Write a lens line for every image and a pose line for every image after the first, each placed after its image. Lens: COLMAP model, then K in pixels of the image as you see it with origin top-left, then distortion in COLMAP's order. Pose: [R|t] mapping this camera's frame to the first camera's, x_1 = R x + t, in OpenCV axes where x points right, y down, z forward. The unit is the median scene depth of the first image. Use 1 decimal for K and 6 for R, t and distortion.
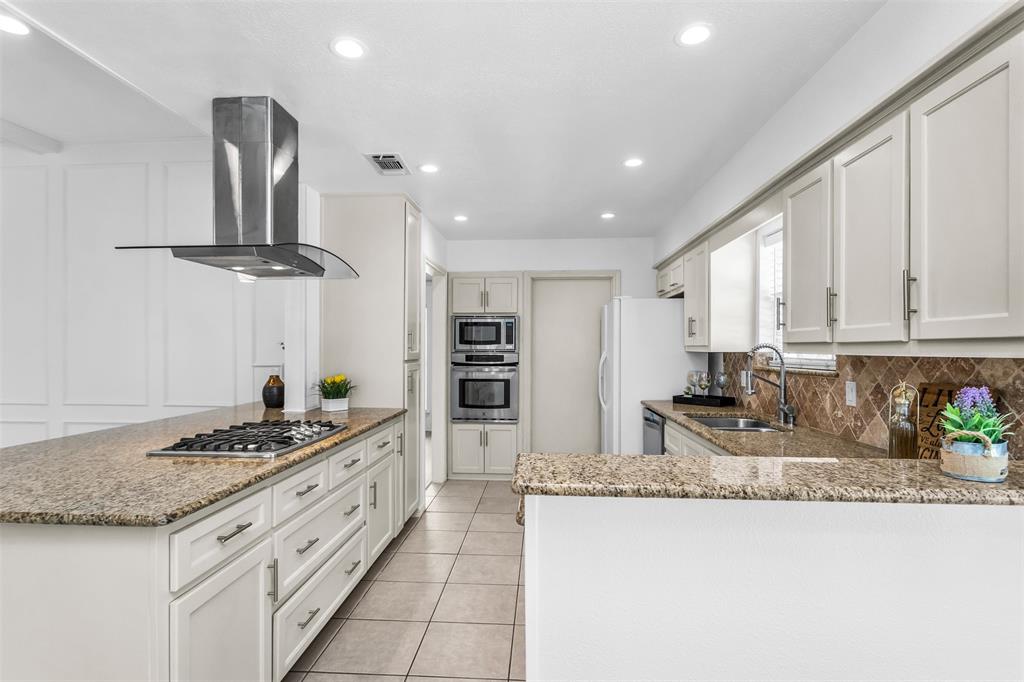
lens RADIAL K [[508.1, 0, 515.7], [0, 508.1, 342.9], [0, 0, 1]] dist [0.002657, -0.000015]
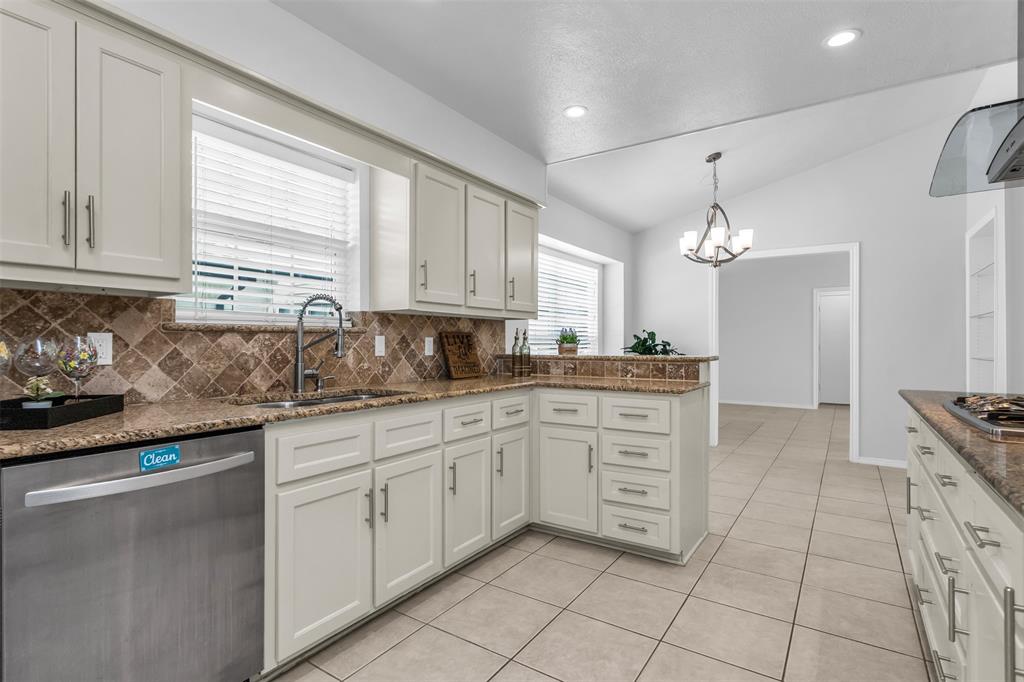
lens RADIAL K [[508.1, 0, 515.7], [0, 508.1, 342.9], [0, 0, 1]] dist [0.002657, -0.000015]
pose [[-0.868371, 0.003428, 0.495903, -0.211784], [-0.003185, 0.999917, -0.012488, 0.108078], [-0.495905, -0.012424, -0.868288, 1.896238]]
